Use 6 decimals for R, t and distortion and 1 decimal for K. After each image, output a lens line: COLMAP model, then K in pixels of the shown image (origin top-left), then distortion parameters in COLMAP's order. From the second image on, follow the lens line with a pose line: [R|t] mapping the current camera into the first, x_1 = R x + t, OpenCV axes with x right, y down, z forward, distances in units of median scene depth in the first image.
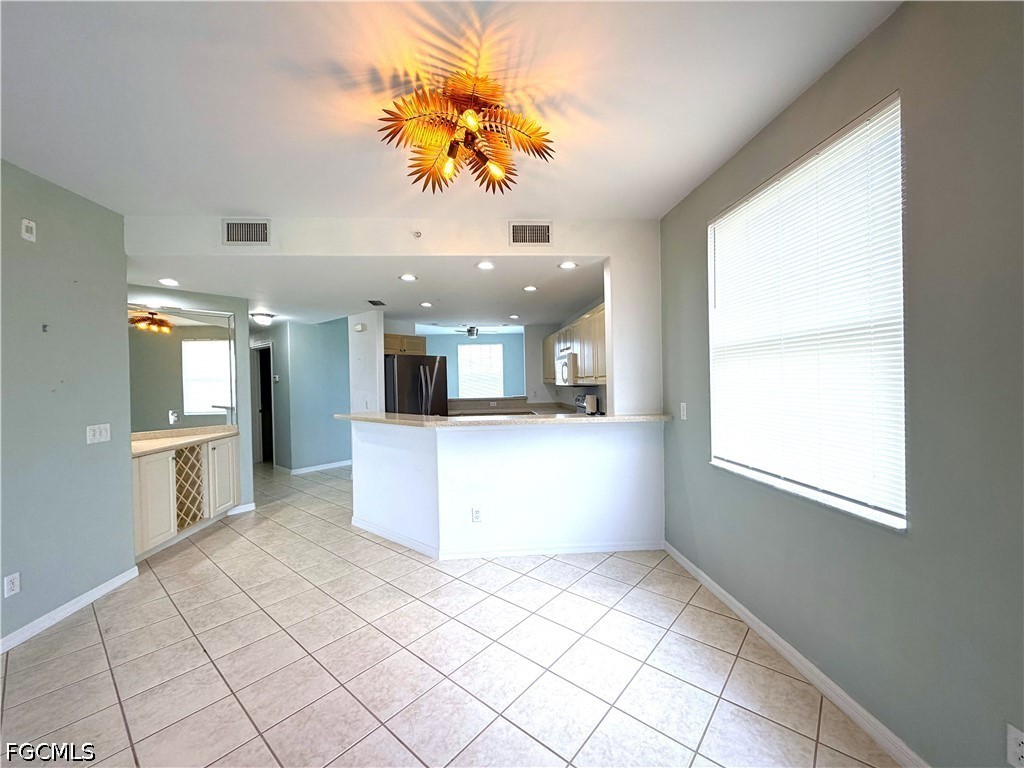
lens RADIAL K [[407.8, 0, 508.5], [0, 407.8, 385.7], [0, 0, 1]] dist [-0.000035, -0.000053]
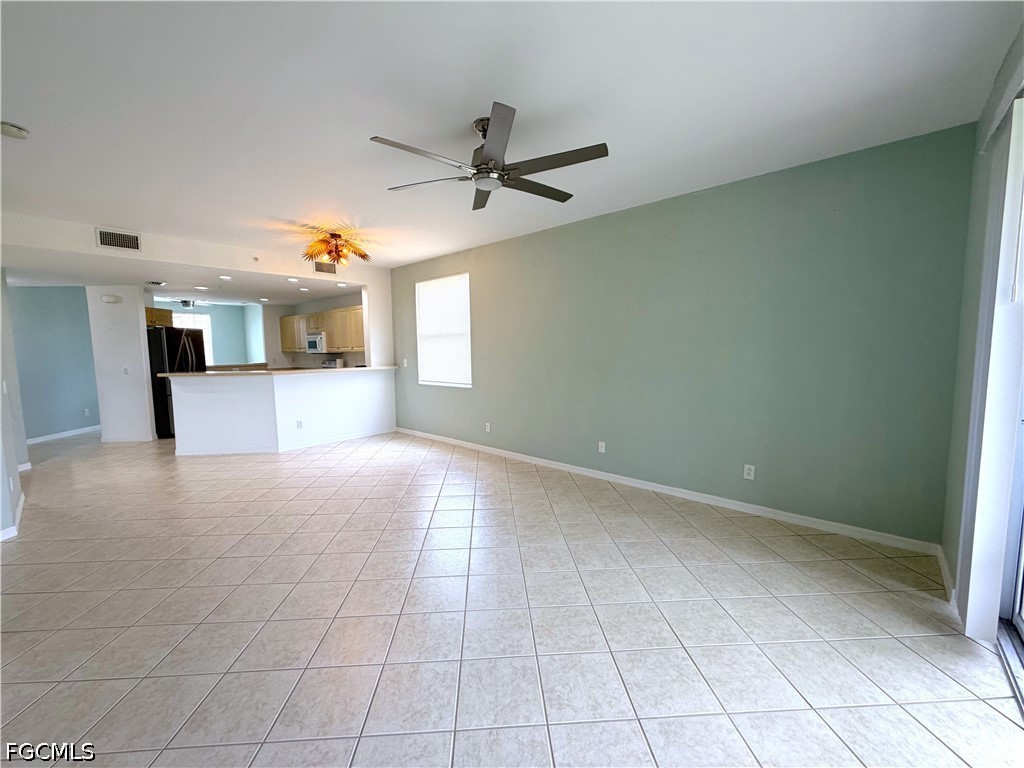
lens RADIAL K [[407.8, 0, 508.5], [0, 407.8, 385.7], [0, 0, 1]] dist [-0.000035, -0.000053]
pose [[0.724288, -0.054724, 0.687323, -0.592447], [0.007821, 0.997433, 0.071173, 0.027329], [-0.689454, -0.046174, 0.722857, -0.846197]]
